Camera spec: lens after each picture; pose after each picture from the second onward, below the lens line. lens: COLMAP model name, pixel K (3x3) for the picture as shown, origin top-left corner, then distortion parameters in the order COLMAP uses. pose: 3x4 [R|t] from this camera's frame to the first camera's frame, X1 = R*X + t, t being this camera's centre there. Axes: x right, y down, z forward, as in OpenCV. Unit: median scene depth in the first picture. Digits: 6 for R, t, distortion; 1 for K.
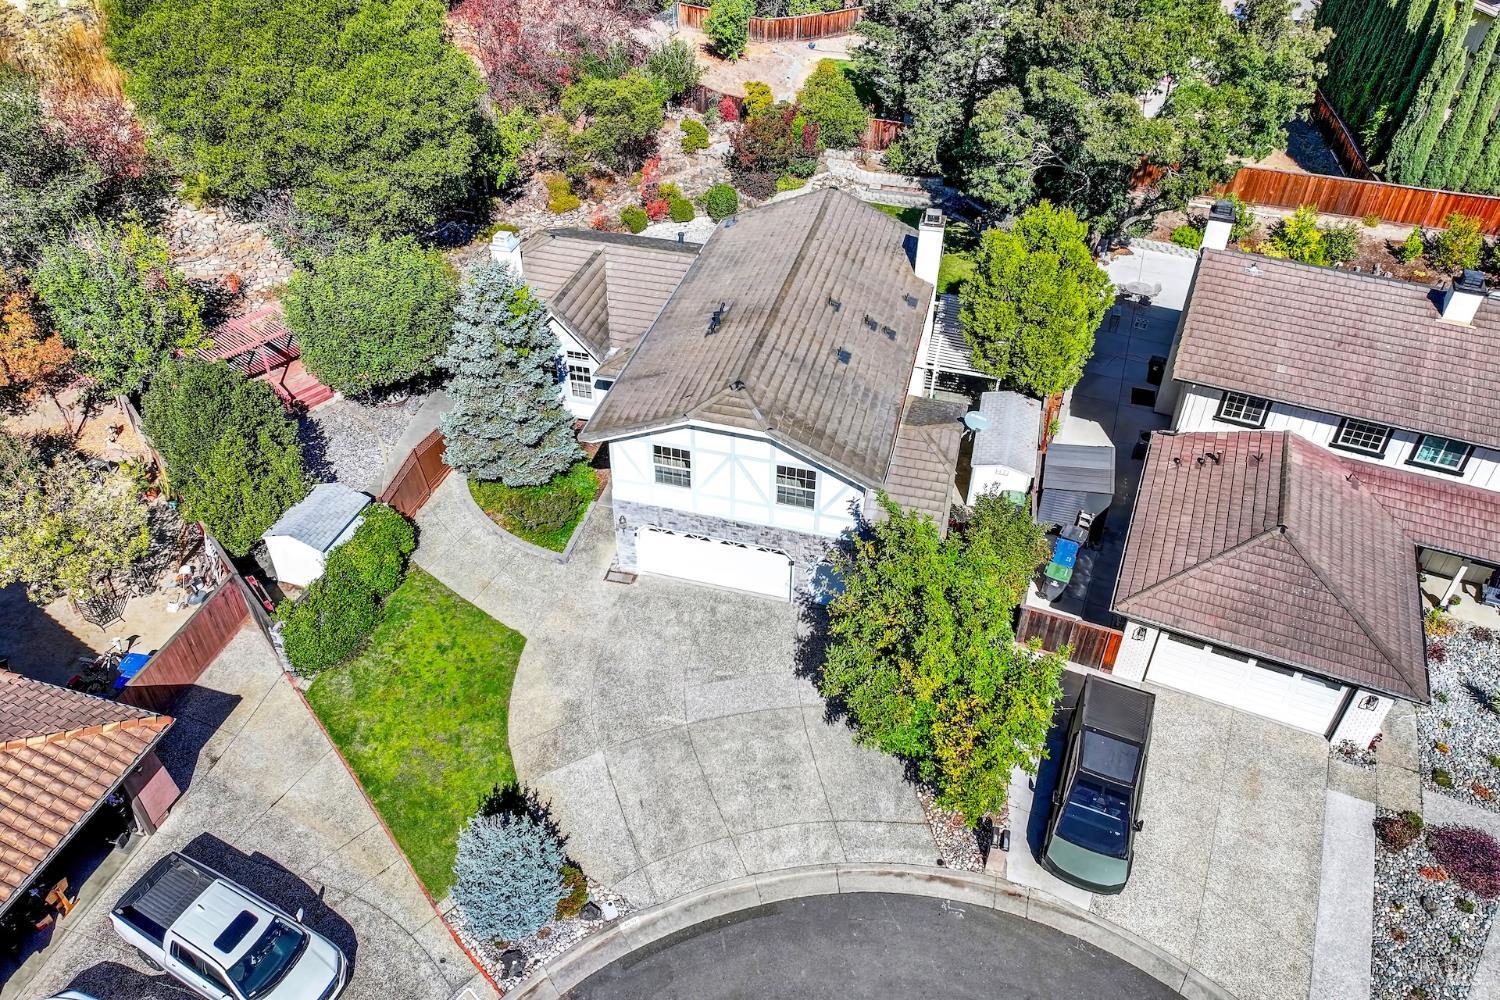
lens RADIAL K [[1053.3, 0, 751.1], [0, 1053.3, 431.4], [0, 0, 1]] dist [0.002454, 0.015302]
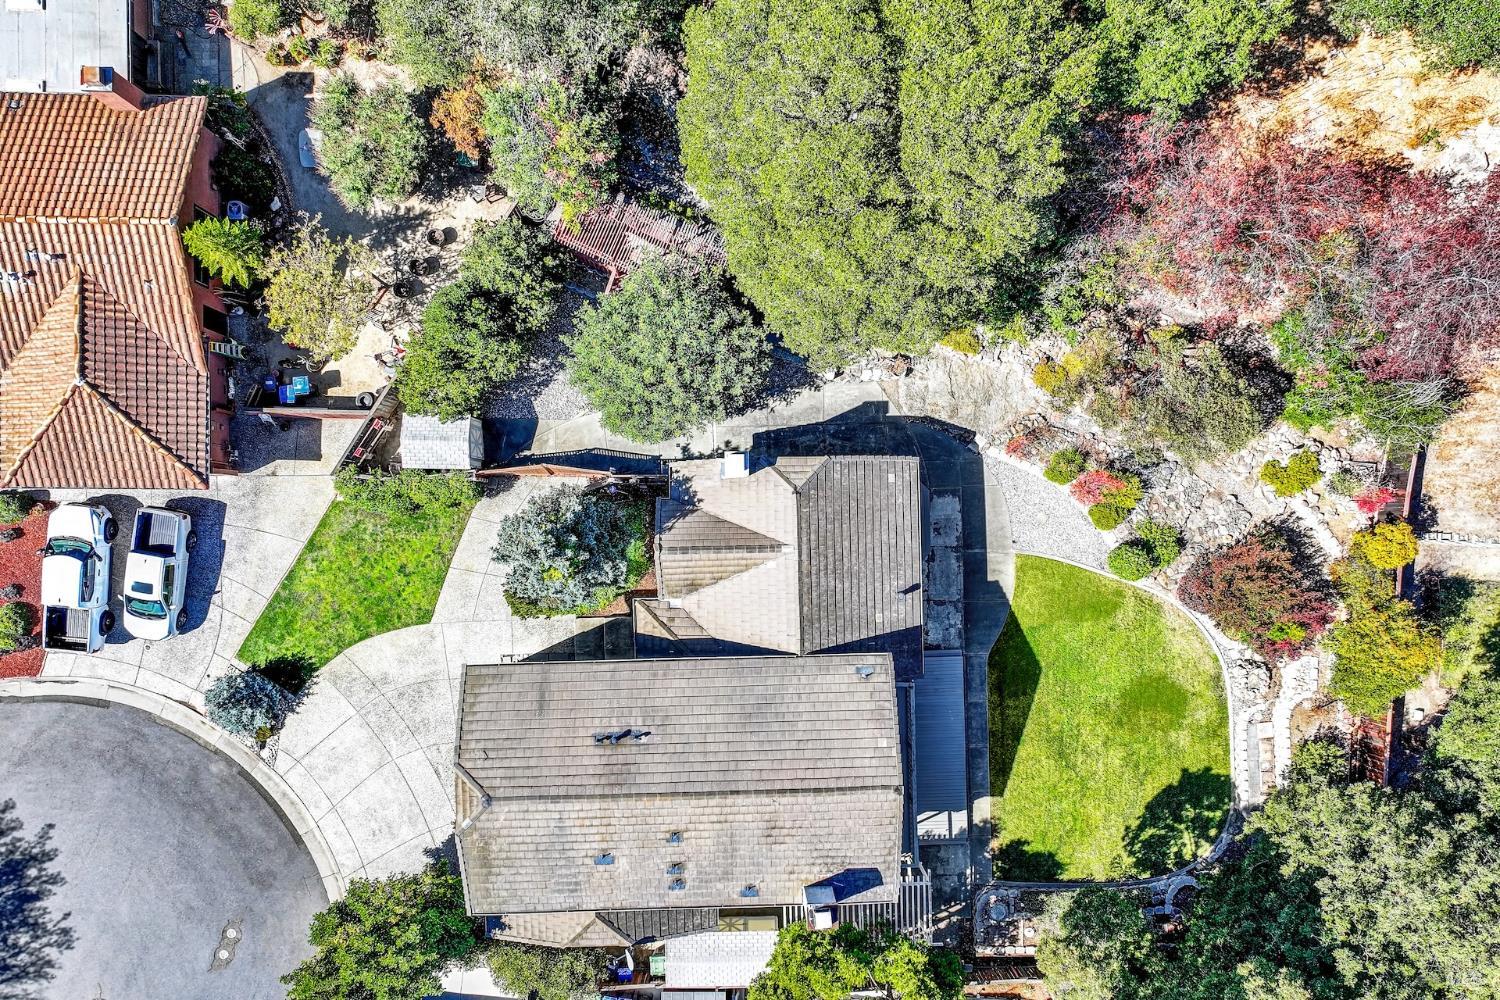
lens RADIAL K [[1043.5, 0, 757.0], [0, 1043.5, 542.8], [0, 0, 1]] dist [0.002754, 0.001977]
pose [[0.272391, 0.962178, -0.004104, -0.194356], [-0.586756, 0.169487, 0.791828, -1.140471], [0.762575, -0.213279, 0.610730, 0.529133]]
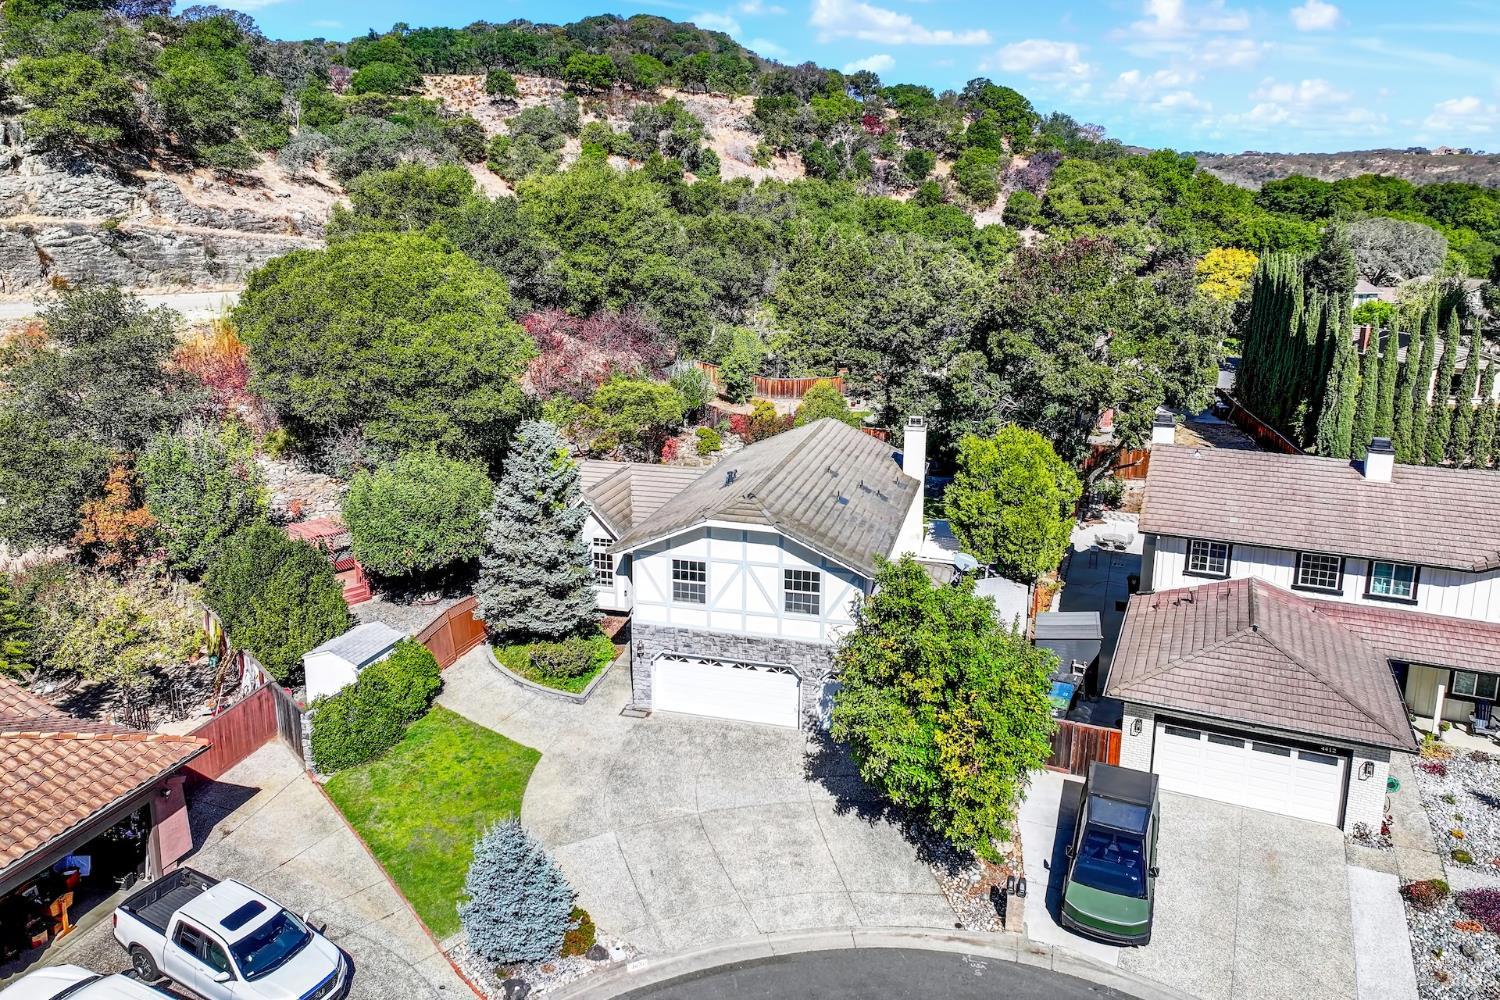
lens RADIAL K [[1053.3, 0, 751.5], [0, 1053.3, 432.9], [0, 0, 1]] dist [0.002454, 0.015302]
pose [[0.999993, -0.002421, -0.002894, -0.006092], [0.000978, 0.907165, -0.420774, 0.348973], [0.003644, 0.420768, 0.907161, -0.060716]]
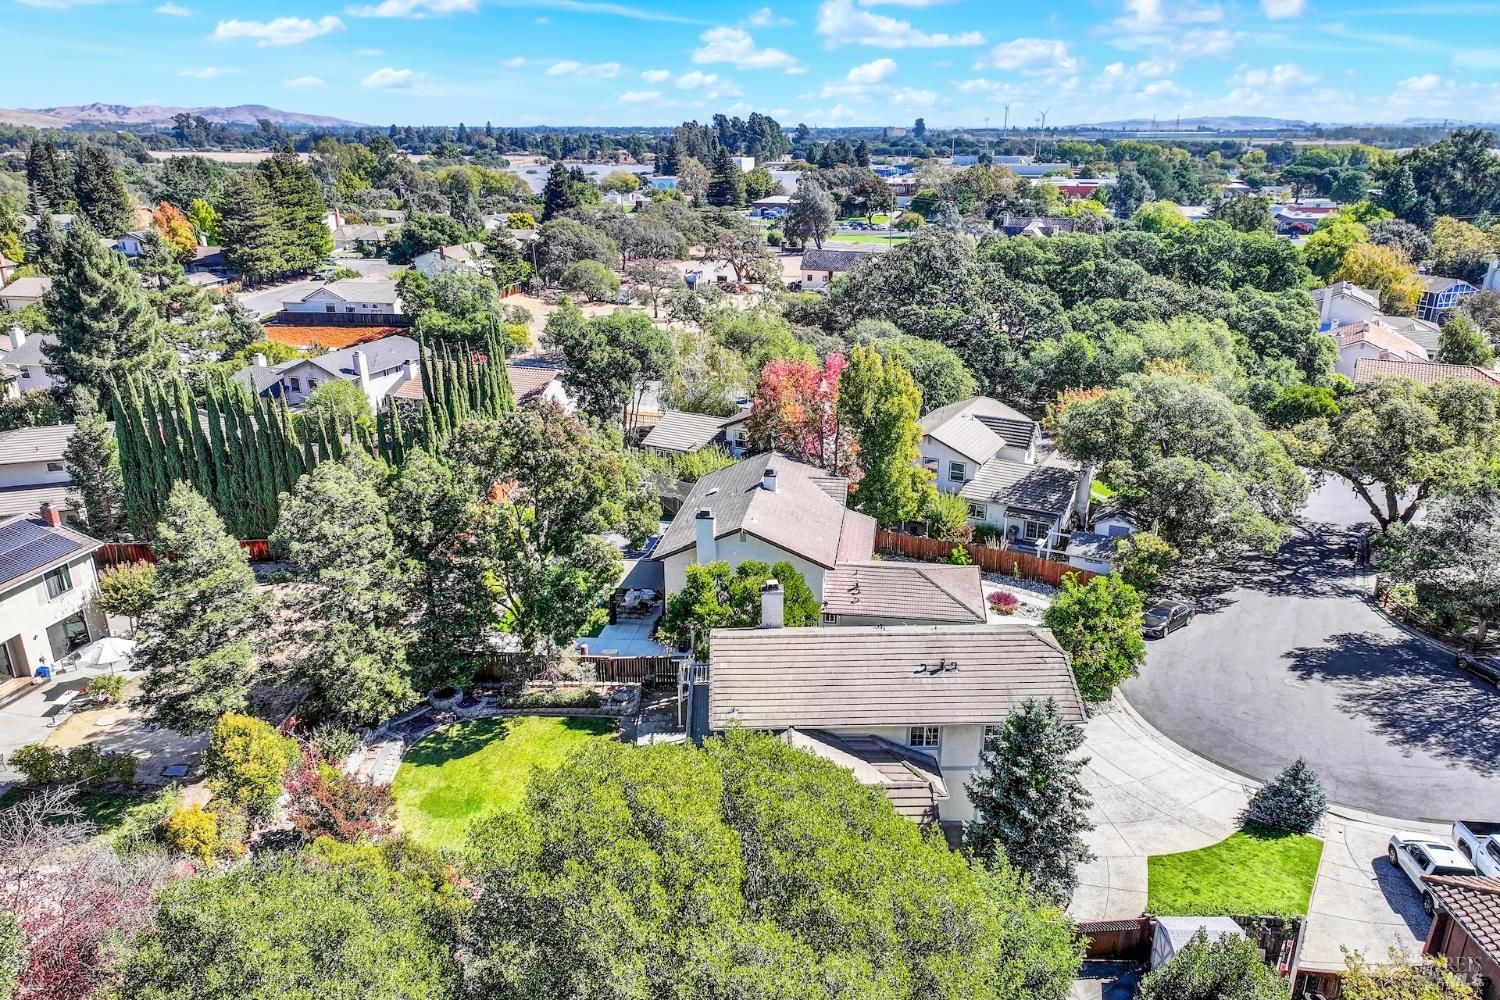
lens RADIAL K [[1053.3, 0, 758.0], [0, 1053.3, 503.7], [0, 0, 1]] dist [0.002454, 0.015302]
pose [[-0.278675, -0.335495, 0.899880, -1.165848], [0.569886, 0.696435, 0.436129, -1.021957], [-0.773027, 0.634367, -0.002885, 1.117027]]
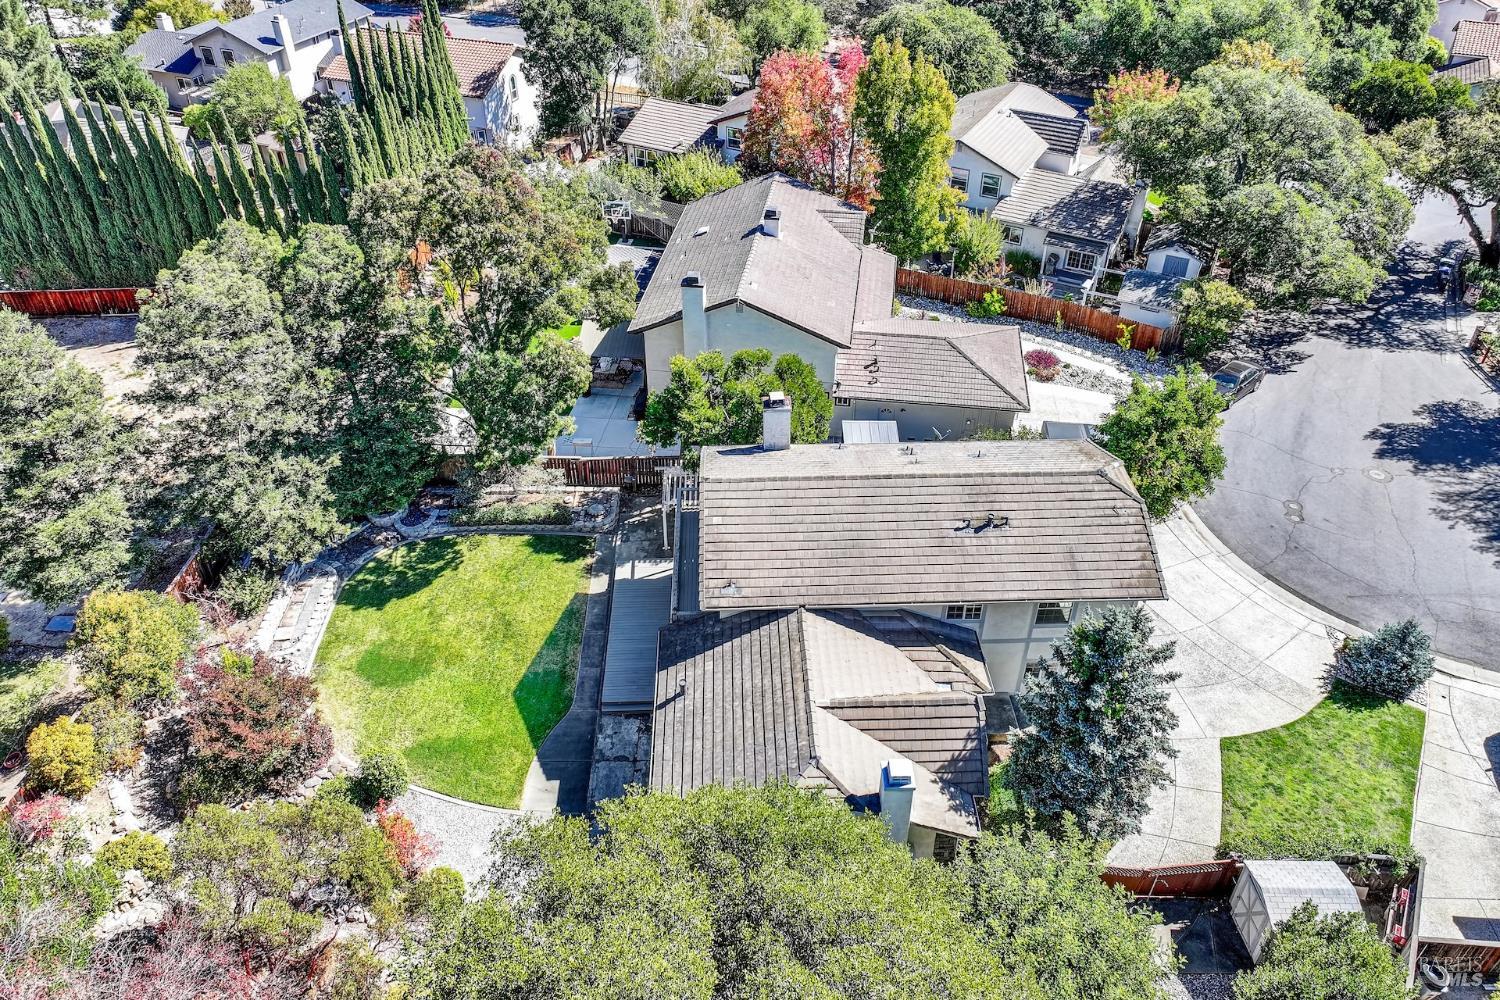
lens RADIAL K [[1053.3, 0, 756.5], [0, 1053.3, 425.5], [0, 0, 1]] dist [0.002454, 0.015302]
pose [[-0.282620, -0.561644, 0.777613, -0.787726], [0.566565, 0.556411, 0.607792, -1.001224], [-0.774035, 0.612343, 0.160955, 1.008382]]
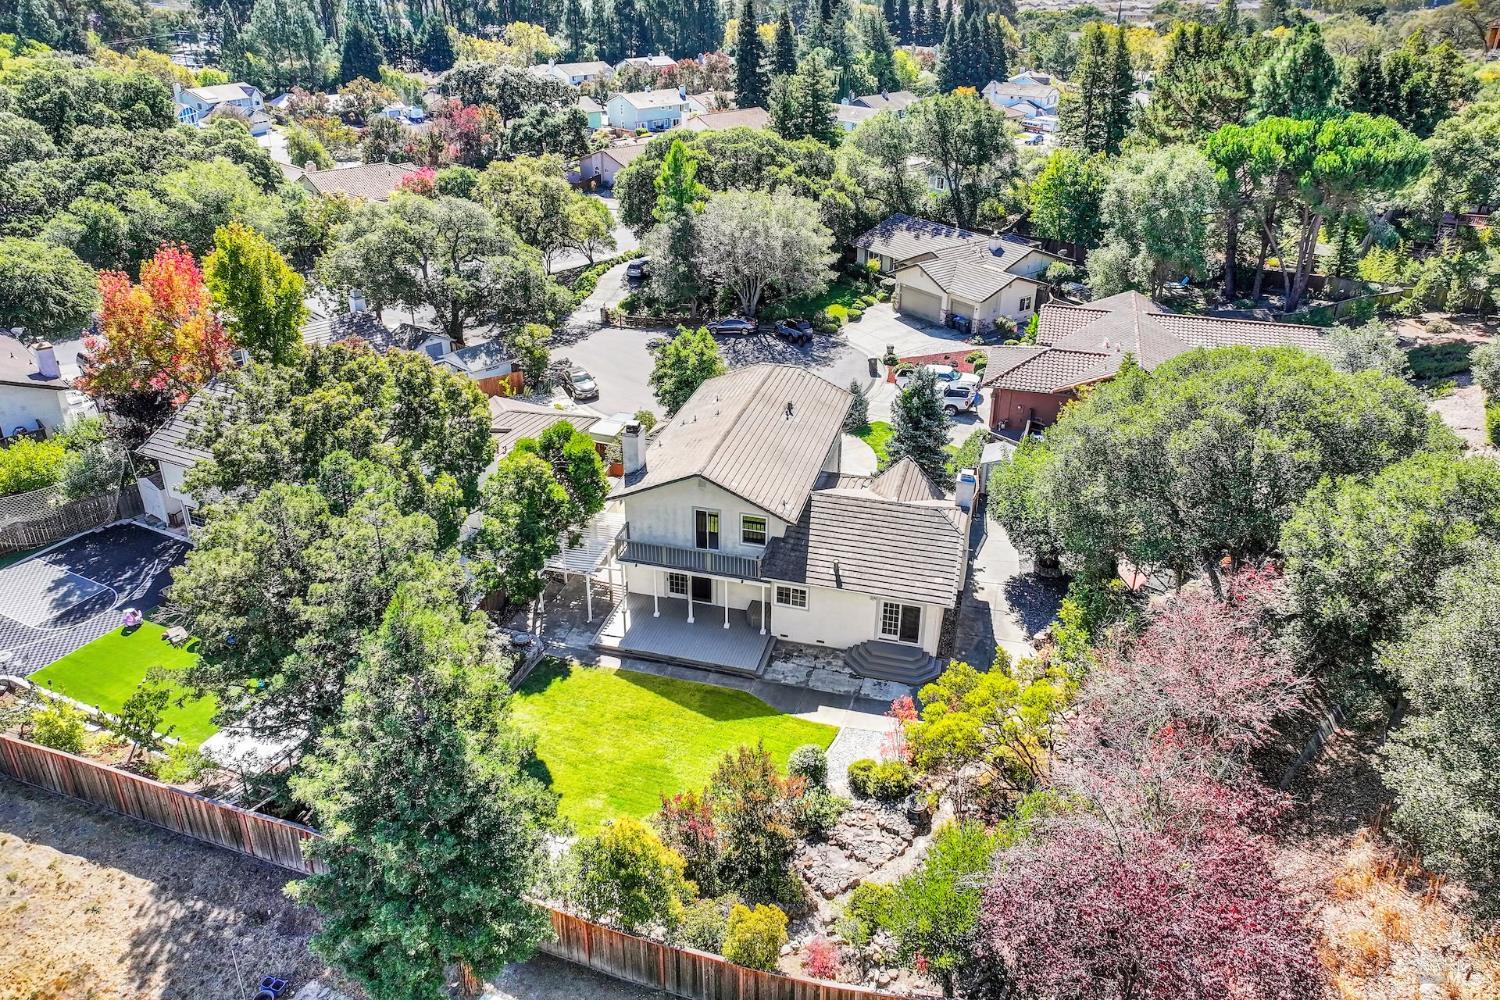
lens RADIAL K [[1053.3, 0, 757.6], [0, 1053.3, 429.5], [0, 0, 1]] dist [0.002454, 0.015302]
pose [[-0.999787, -0.020639, -0.000971, 0.019644], [-0.010949, 0.489332, 0.872029, -1.607223], [-0.017522, 0.871853, -0.489453, 1.943099]]
